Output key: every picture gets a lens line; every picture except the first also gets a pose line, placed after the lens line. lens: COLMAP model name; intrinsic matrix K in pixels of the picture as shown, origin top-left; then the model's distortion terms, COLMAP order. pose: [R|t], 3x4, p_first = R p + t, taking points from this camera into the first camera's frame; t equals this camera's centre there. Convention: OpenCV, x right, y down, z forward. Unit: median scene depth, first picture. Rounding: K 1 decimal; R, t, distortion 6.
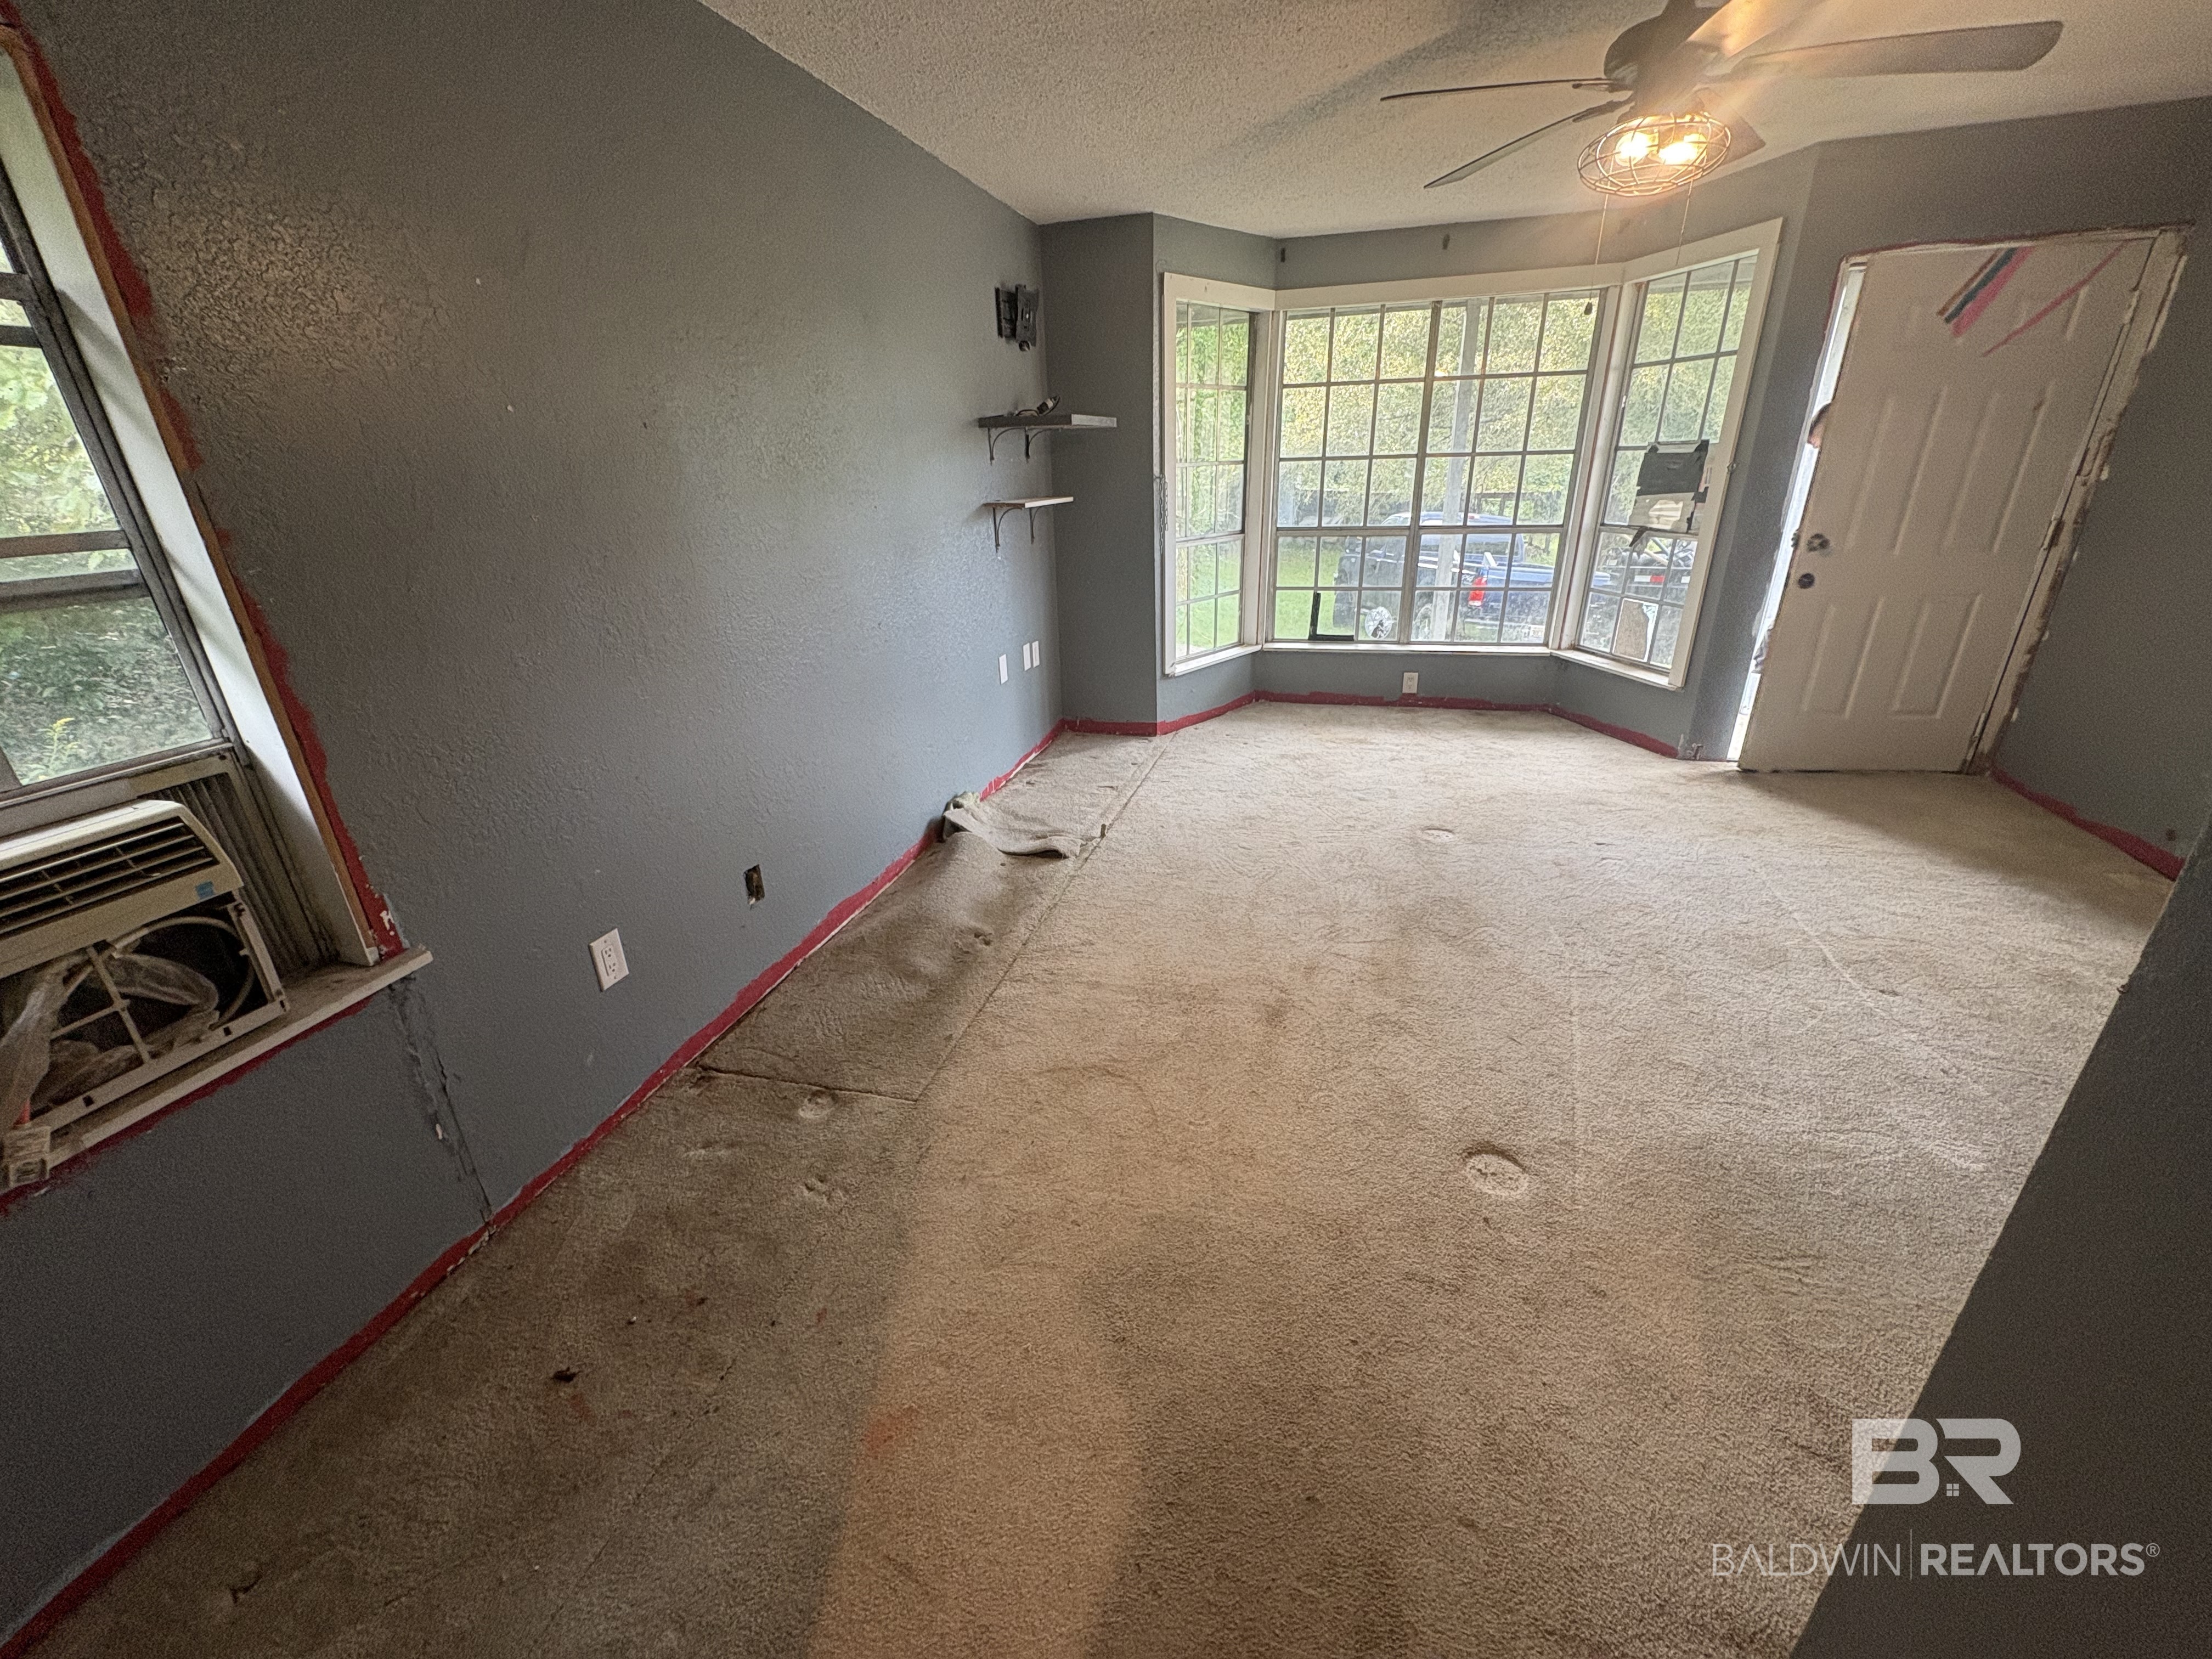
lens RADIAL K [[873.6, 0, 1110.1], [0, 873.6, 828.0], [0, 0, 1]] dist [0.001095, -0.000237]
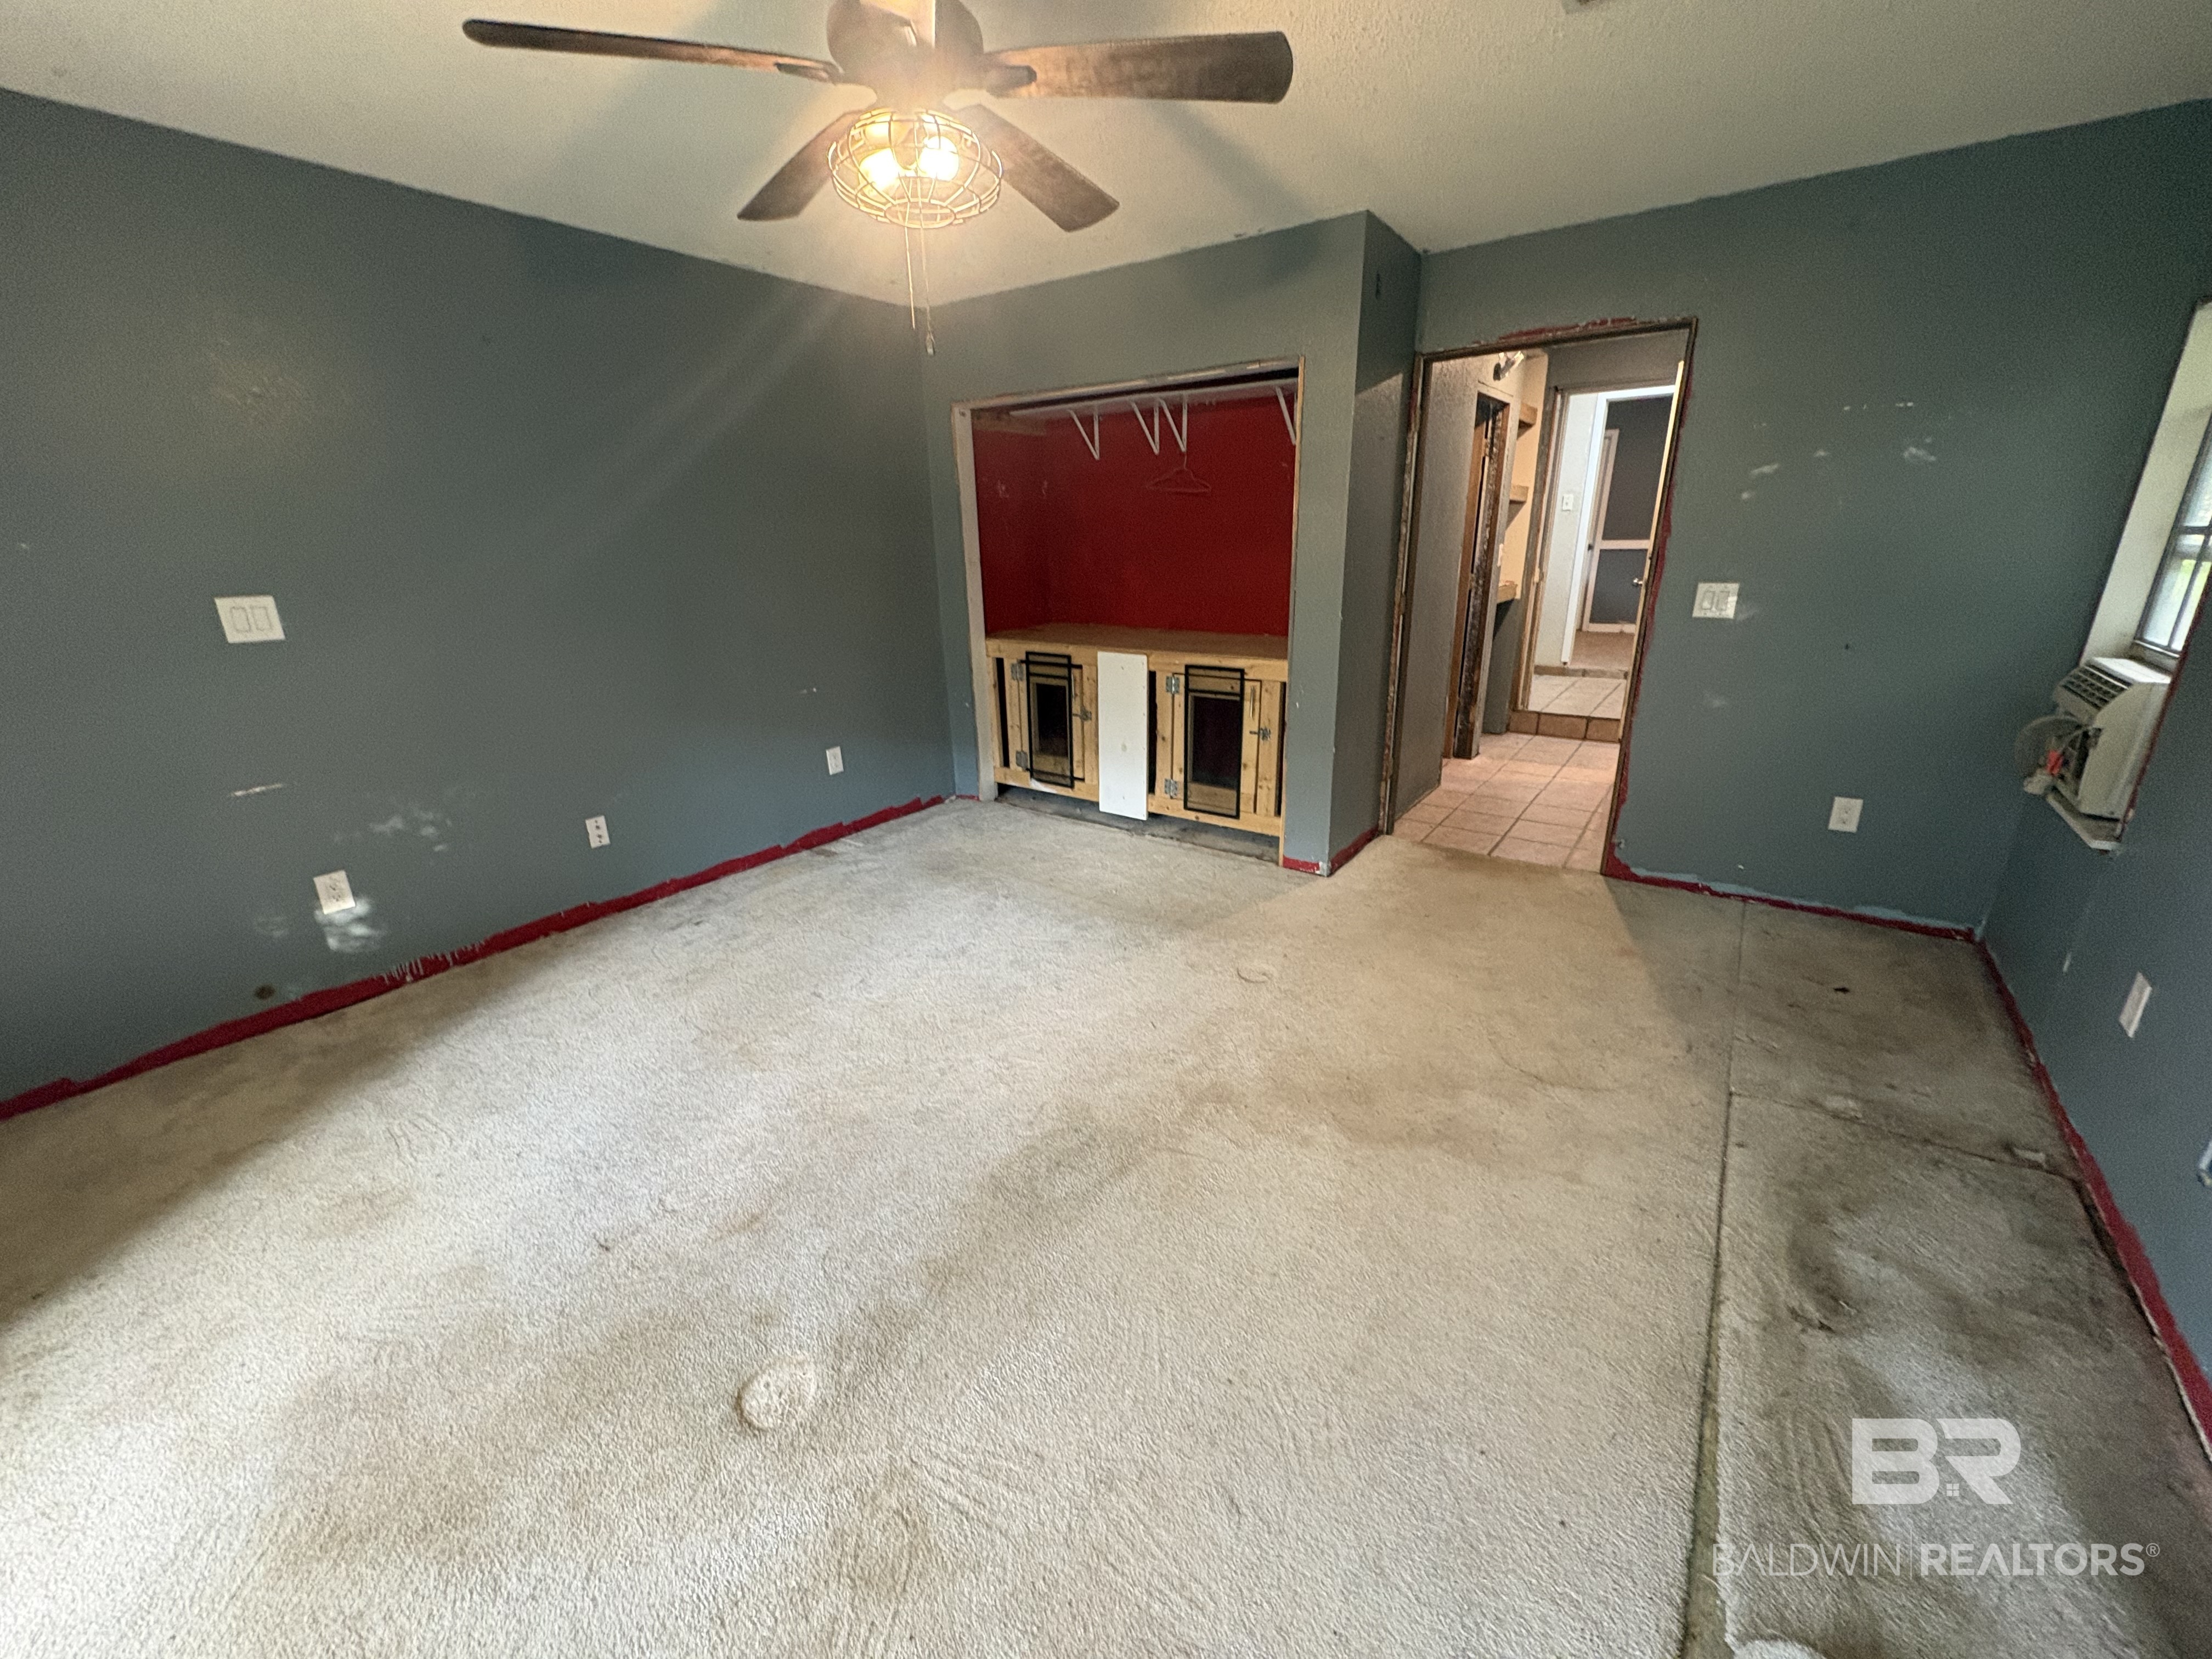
lens RADIAL K [[873.6, 0, 1110.1], [0, 873.6, 828.0], [0, 0, 1]] dist [0.001095, -0.000237]
pose [[-0.939532, -0.063561, 0.336510, 0.128449], [0.177867, 0.749127, 0.638100, -0.629411], [-0.292647, 0.659370, -0.692524, 1.480852]]
